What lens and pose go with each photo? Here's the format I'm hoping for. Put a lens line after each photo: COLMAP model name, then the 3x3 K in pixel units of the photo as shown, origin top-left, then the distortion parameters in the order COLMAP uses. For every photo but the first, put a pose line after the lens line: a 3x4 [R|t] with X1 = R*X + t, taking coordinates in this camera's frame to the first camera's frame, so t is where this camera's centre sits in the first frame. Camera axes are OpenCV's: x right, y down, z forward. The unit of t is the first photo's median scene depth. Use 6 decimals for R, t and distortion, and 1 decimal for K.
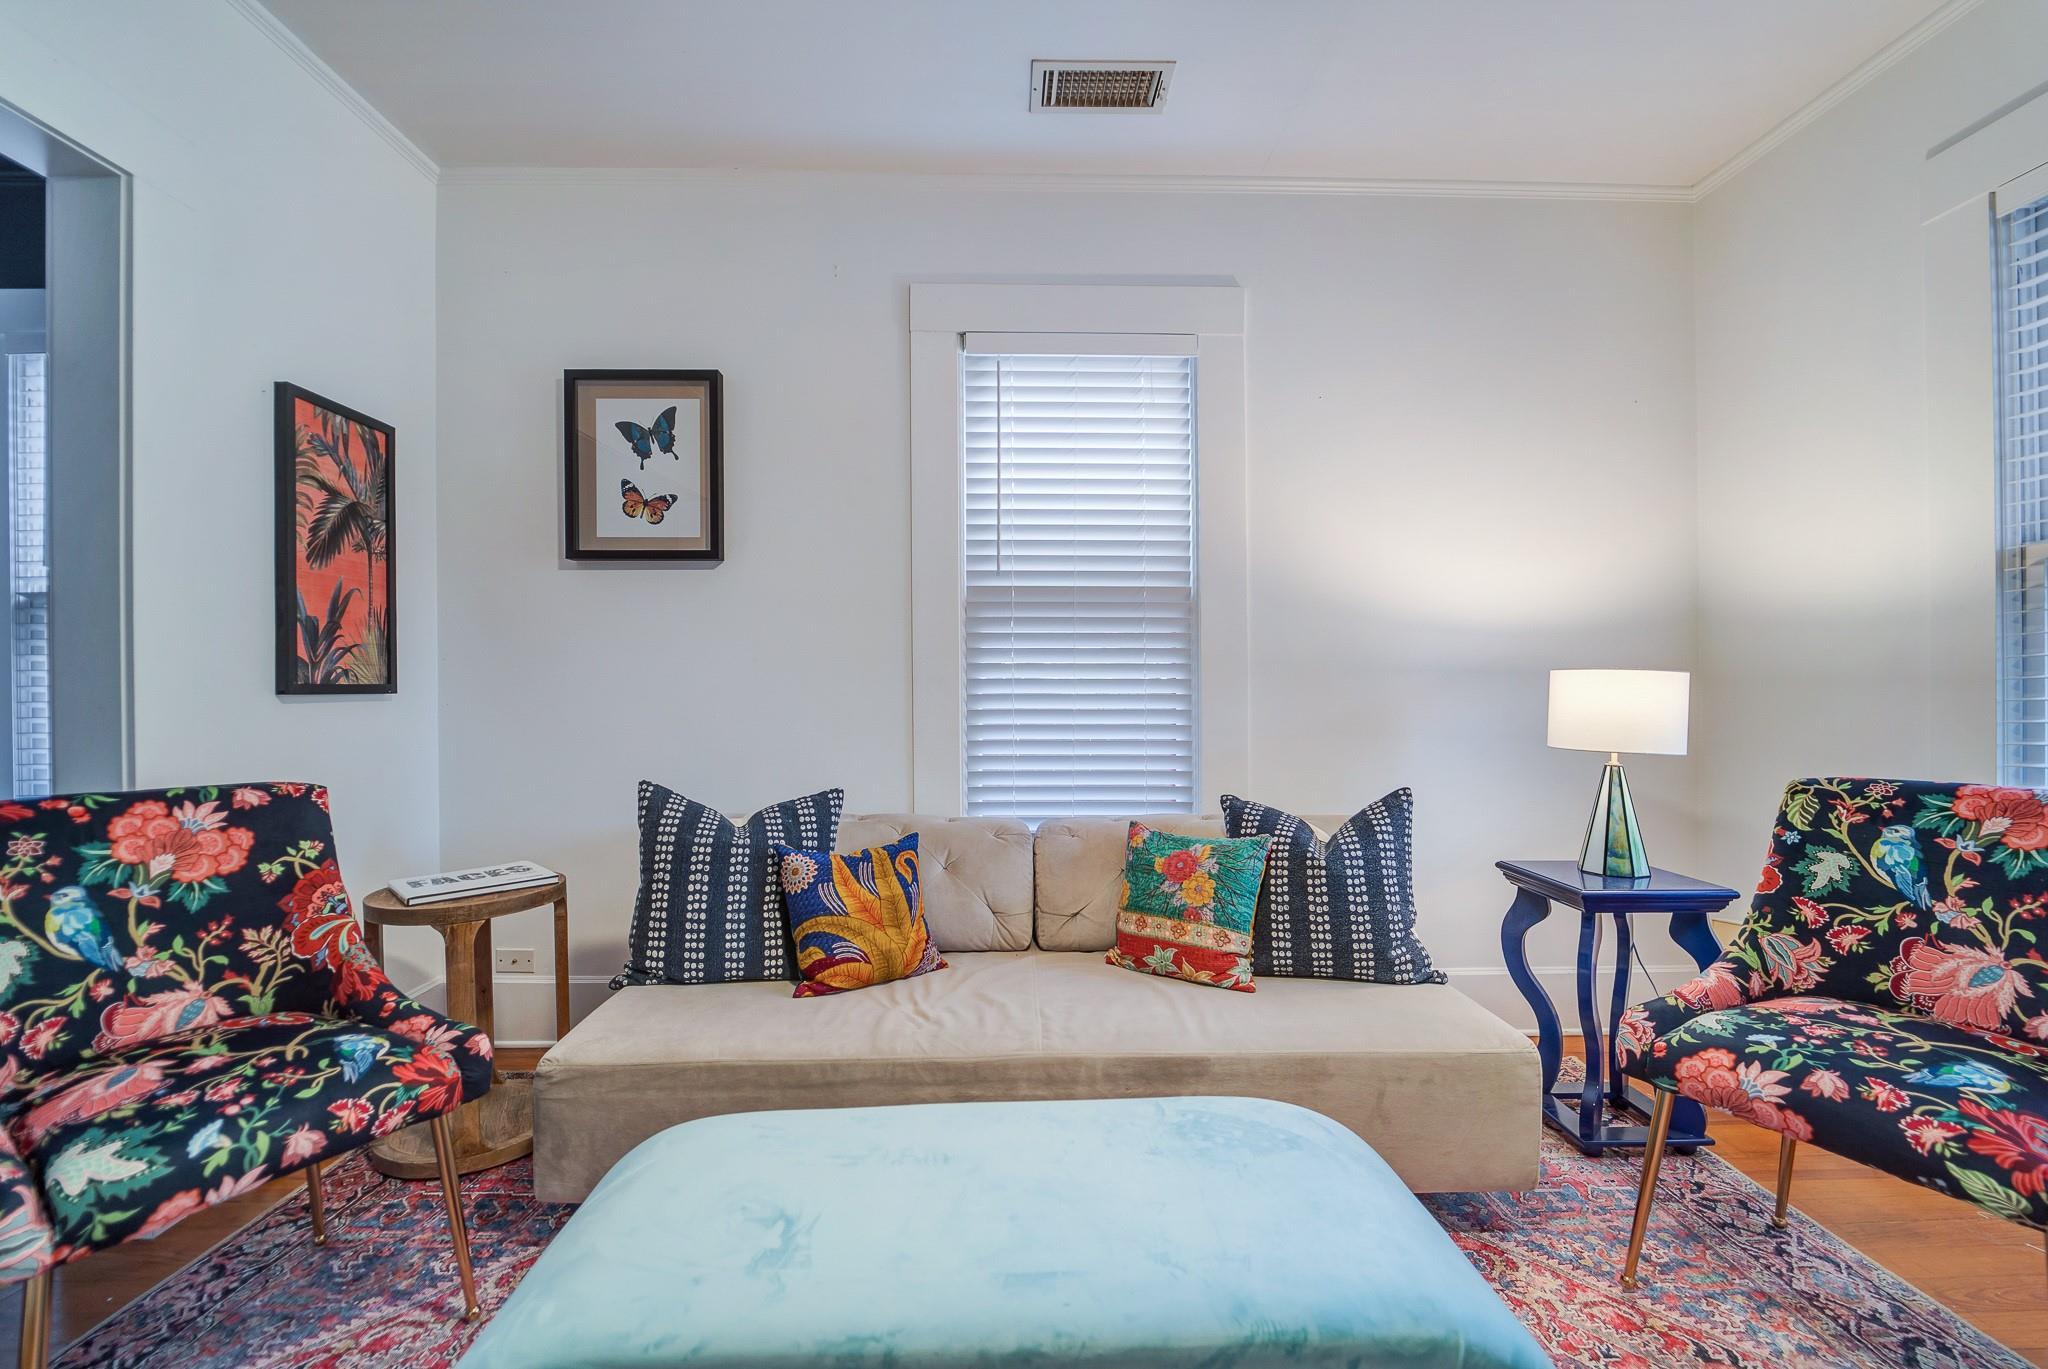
lens RADIAL K [[835.6, 0, 1070.6], [0, 835.6, 672.0], [0, 0, 1]] dist [-0.020133, 0.000032]
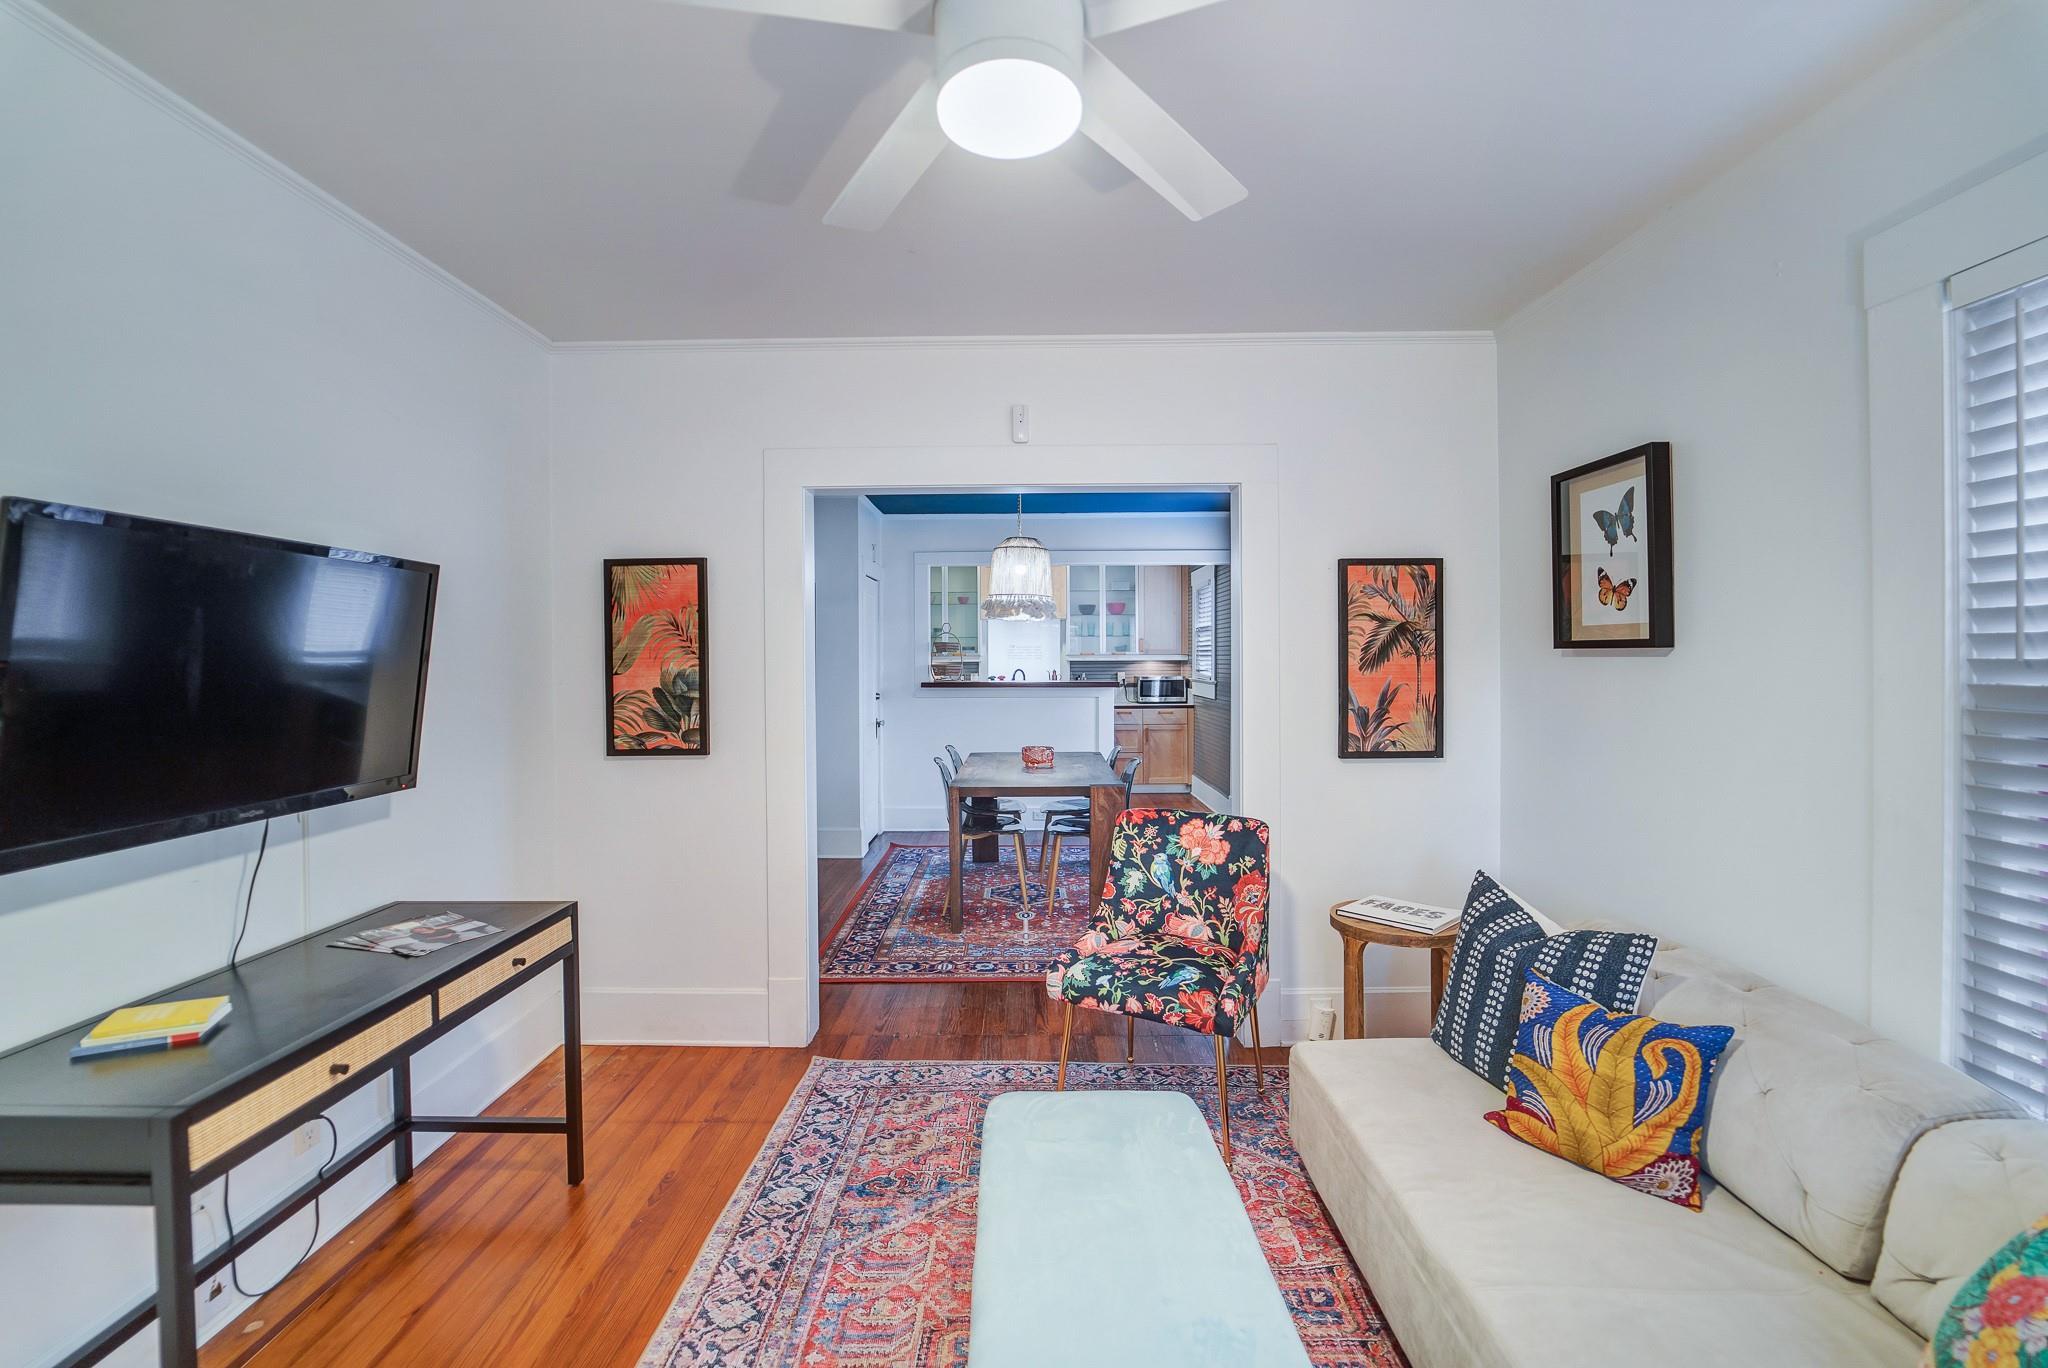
lens RADIAL K [[835.6, 0, 1033.1], [0, 835.6, 666.5], [0, 0, 1]] dist [-0.020133, 0.000032]
pose [[-0.011652, 0.008569, -0.999895, 0.834121], [0.002801, 0.999960, 0.008537, -0.212578], [0.999928, -0.002701, -0.011675, 0.555840]]
